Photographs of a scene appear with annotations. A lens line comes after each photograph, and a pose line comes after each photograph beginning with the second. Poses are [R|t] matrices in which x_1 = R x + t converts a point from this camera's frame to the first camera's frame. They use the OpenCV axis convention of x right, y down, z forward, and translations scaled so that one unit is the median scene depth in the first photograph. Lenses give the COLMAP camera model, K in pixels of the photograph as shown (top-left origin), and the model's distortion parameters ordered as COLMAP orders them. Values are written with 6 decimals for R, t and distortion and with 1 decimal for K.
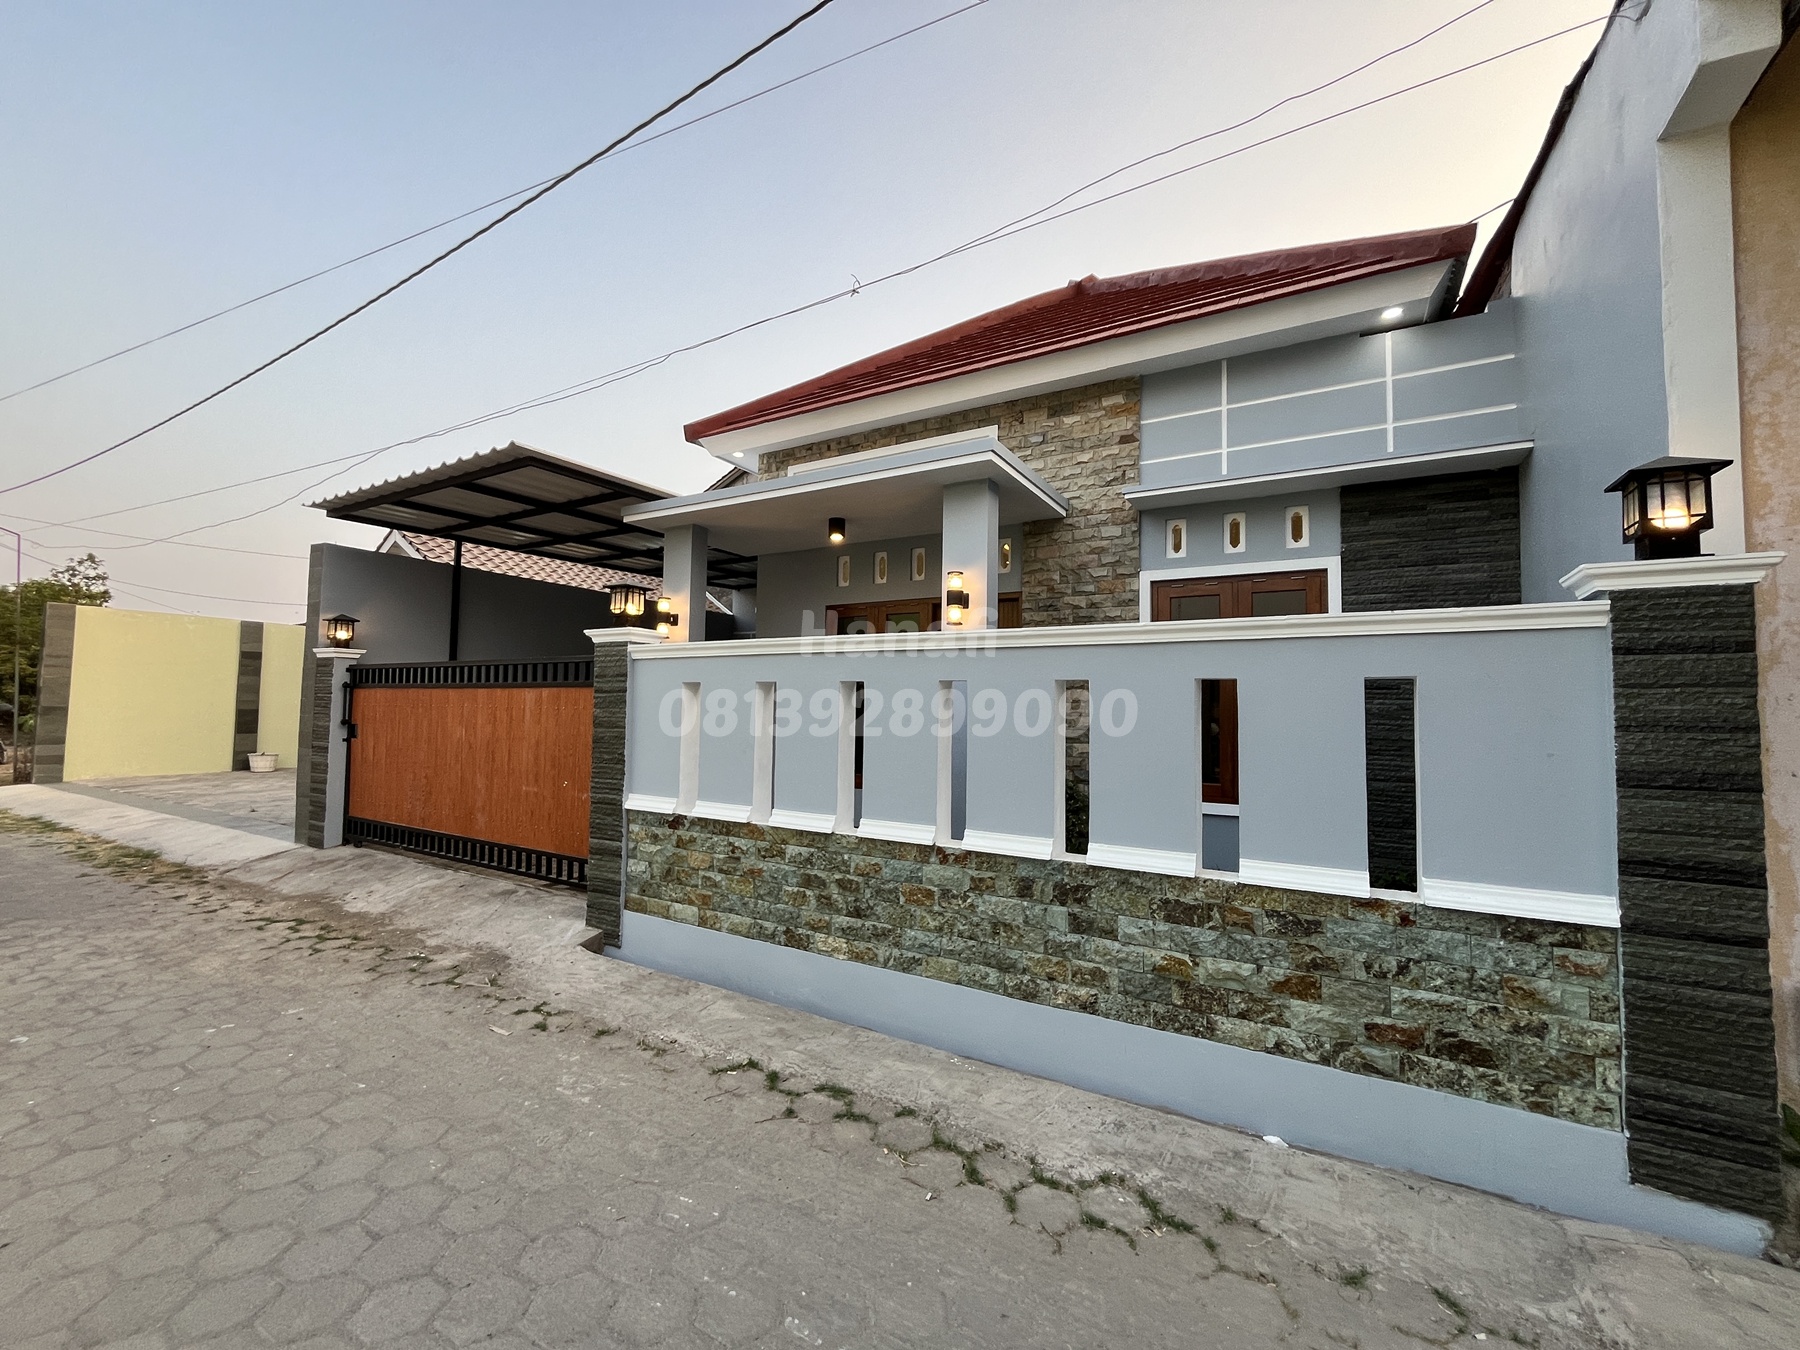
lens RADIAL K [[730.6, 0, 894.3], [0, 730.6, 674.6], [0, 0, 1]] dist [-0.002984, 0.000248]
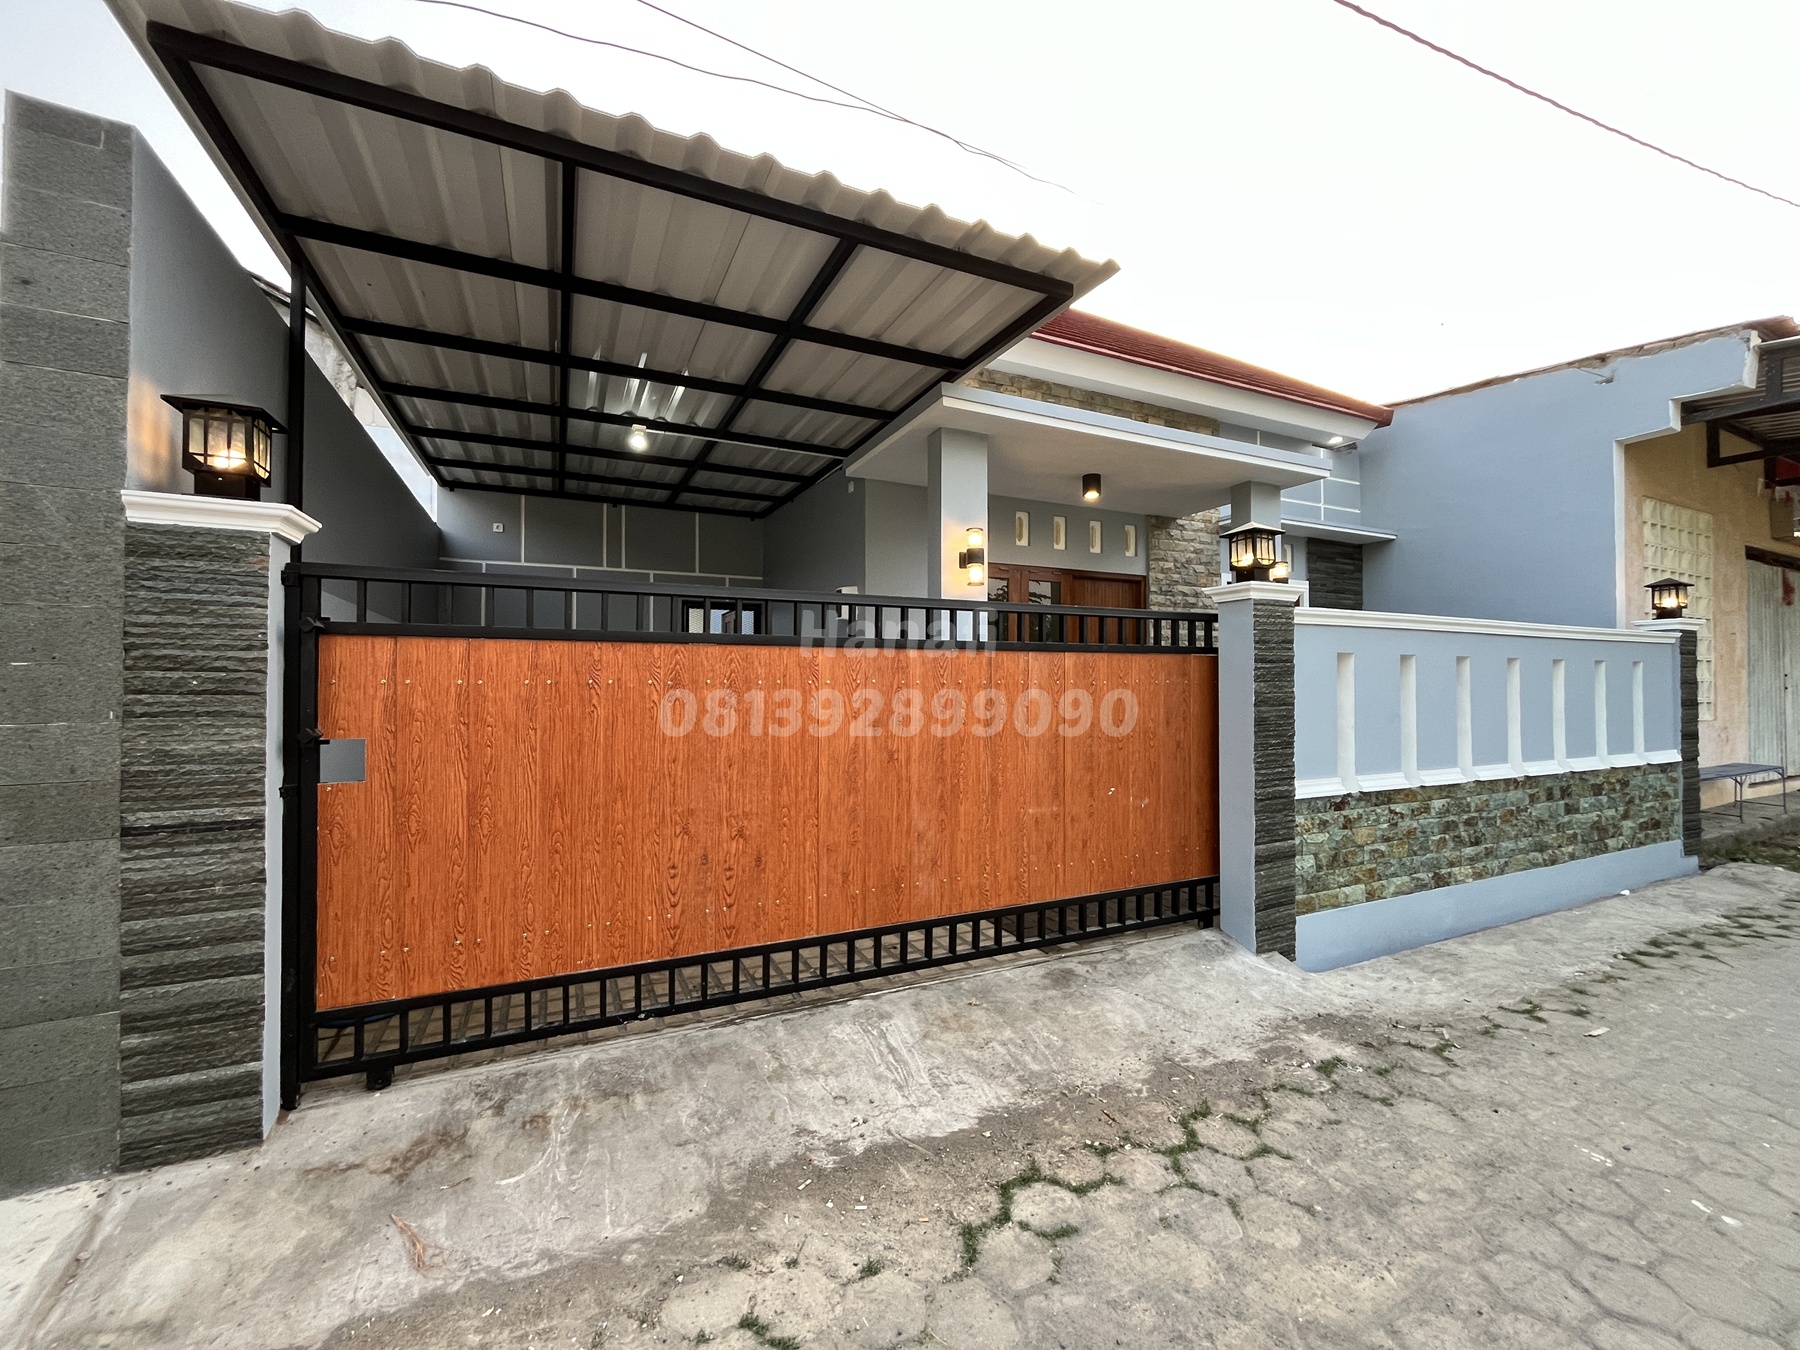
lens RADIAL K [[730.0, 0, 894.2], [0, 730.0, 674.8], [0, 0, 1]] dist [-0.002864, 0.000213]
pose [[0.567452, -0.003716, 0.823398, -1.517896], [-0.031029, 0.999183, 0.025893, 0.035765], [-0.822822, -0.040242, 0.566873, 1.037108]]
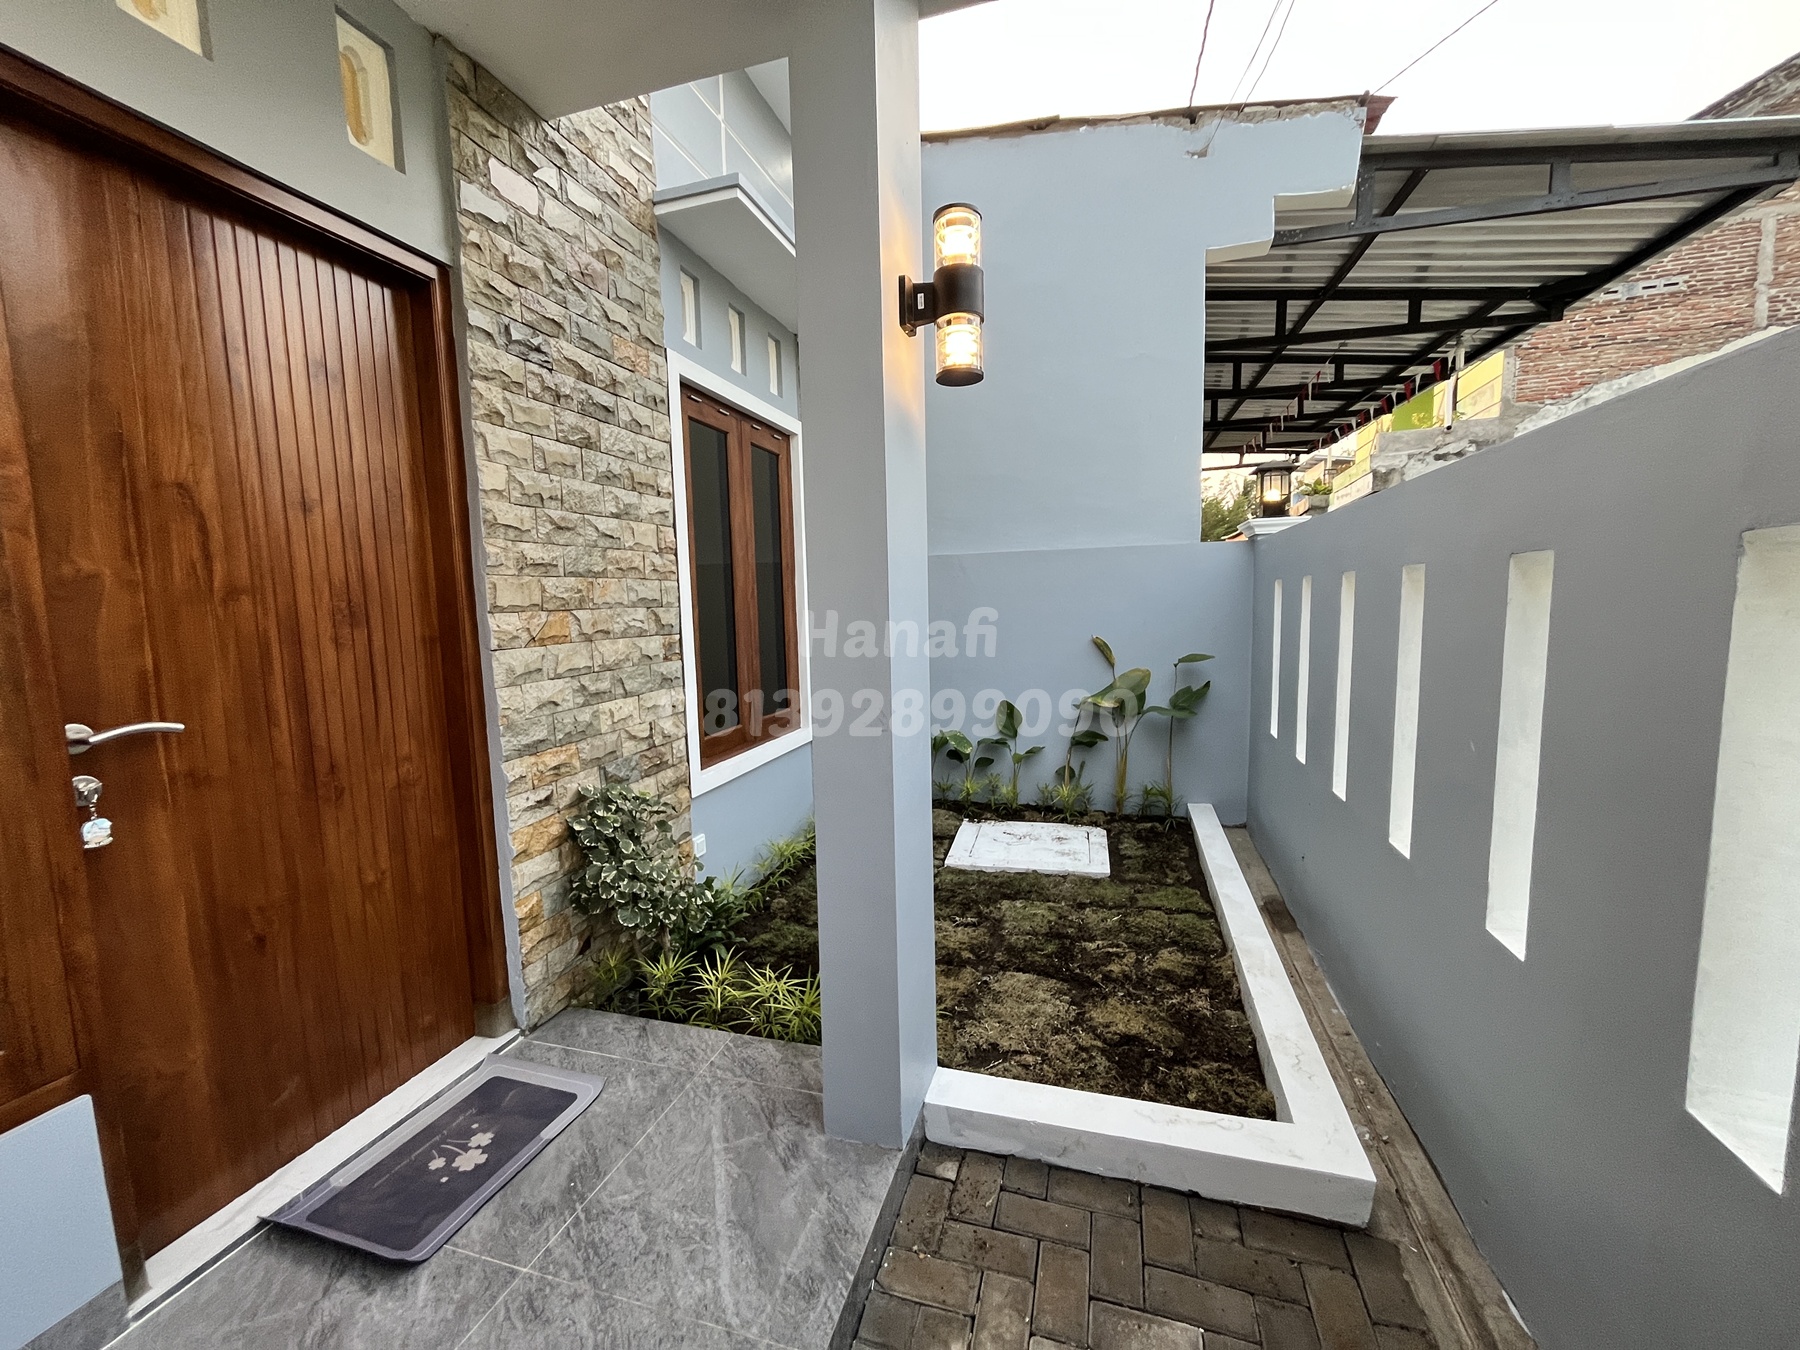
lens RADIAL K [[730.0, 0, 894.2], [0, 730.0, 674.8], [0, 0, 1]] dist [-0.002864, 0.000213]
pose [[-0.236146, -0.107328, 0.965772, -0.307605], [-0.025971, 0.994224, 0.104139, 0.041040], [-0.971371, -0.000490, -0.237569, 1.366139]]
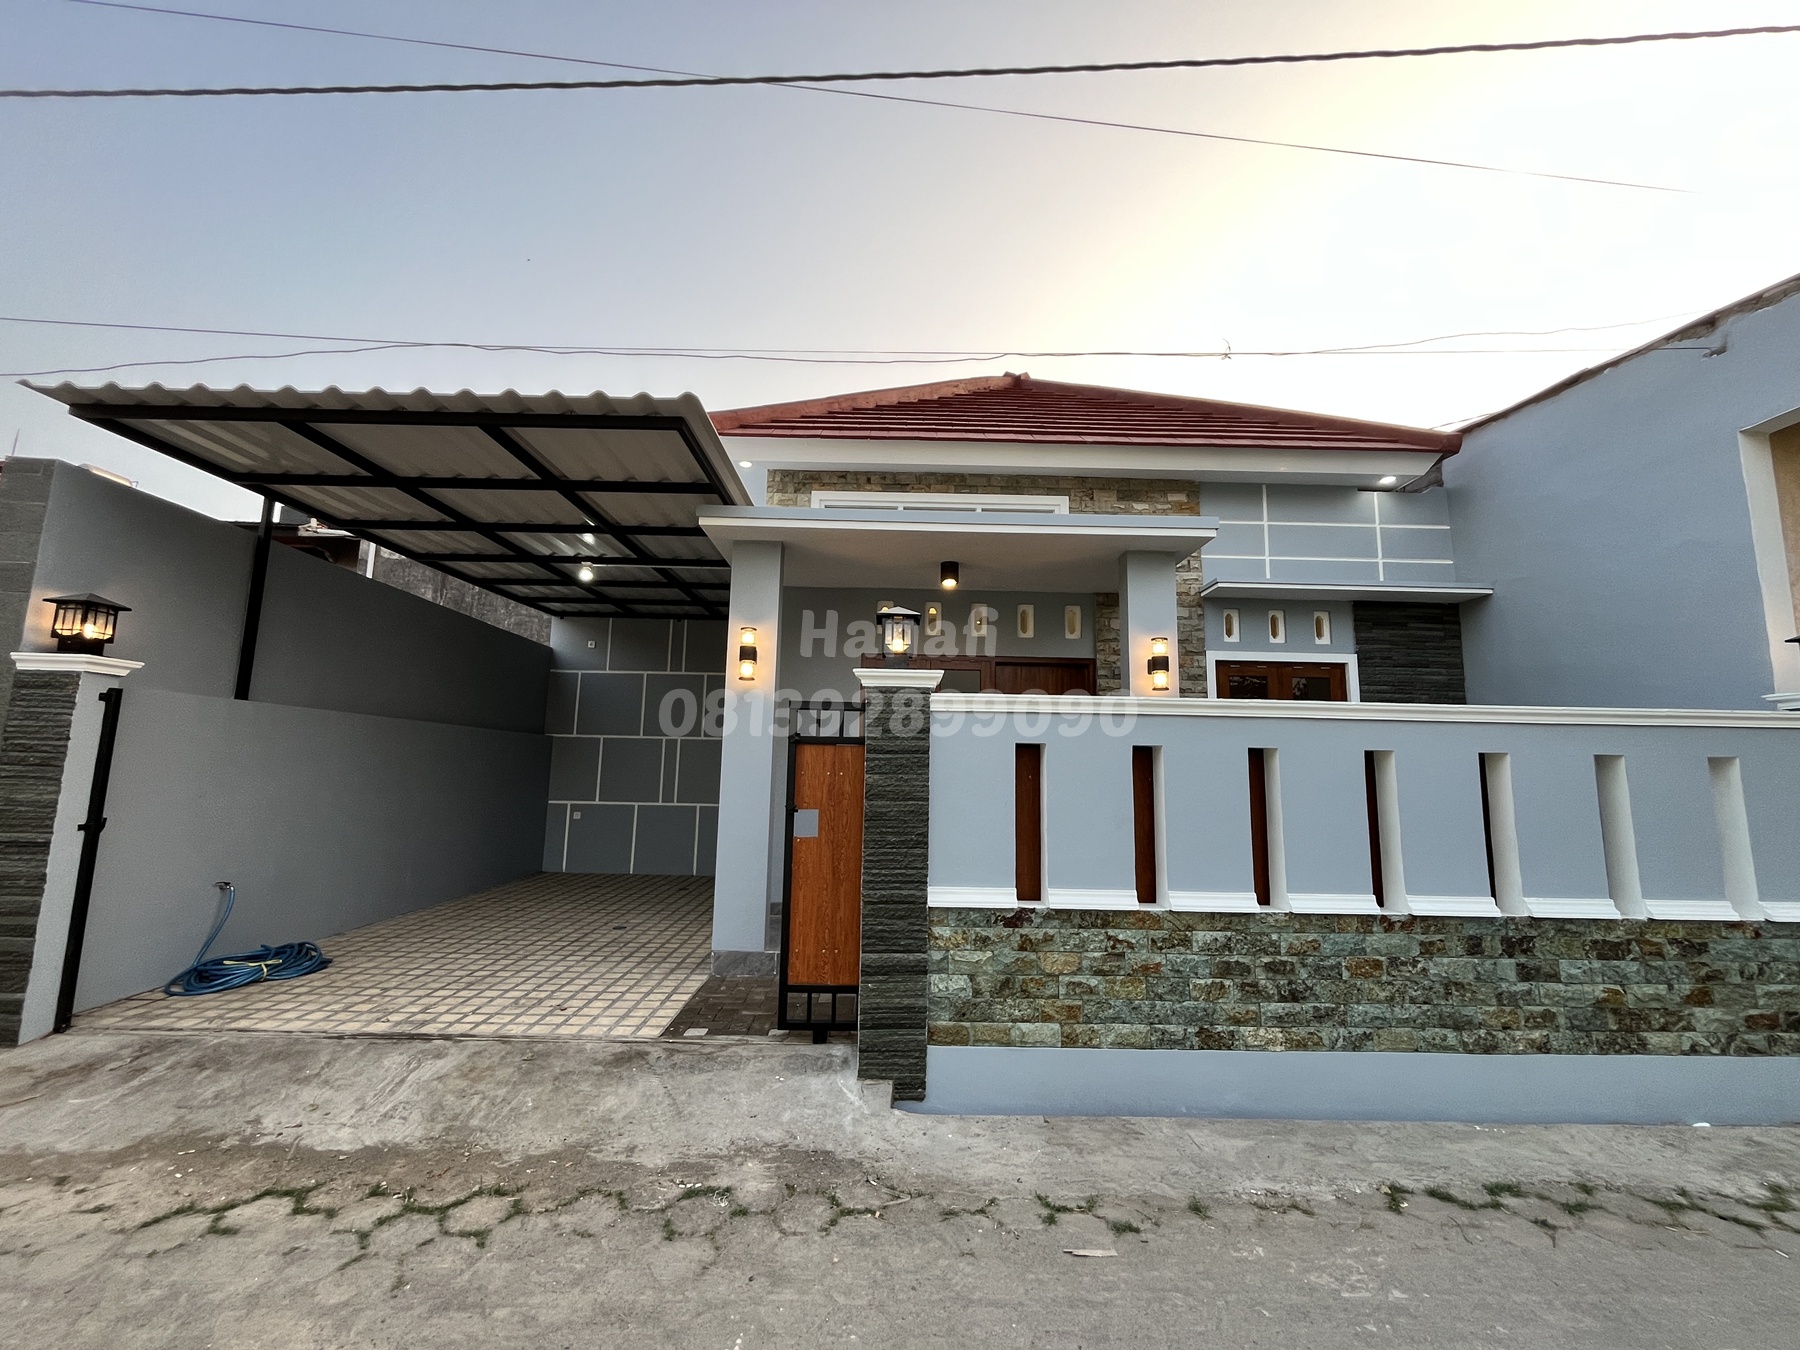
lens RADIAL K [[730.6, 0, 894.3], [0, 730.6, 674.6], [0, 0, 1]] dist [-0.002984, 0.000248]
pose [[0.855887, 0.070603, 0.512322, -0.921116], [-0.031077, 0.995869, -0.085324, 0.009465], [-0.516229, 0.057106, 0.854545, 0.405438]]
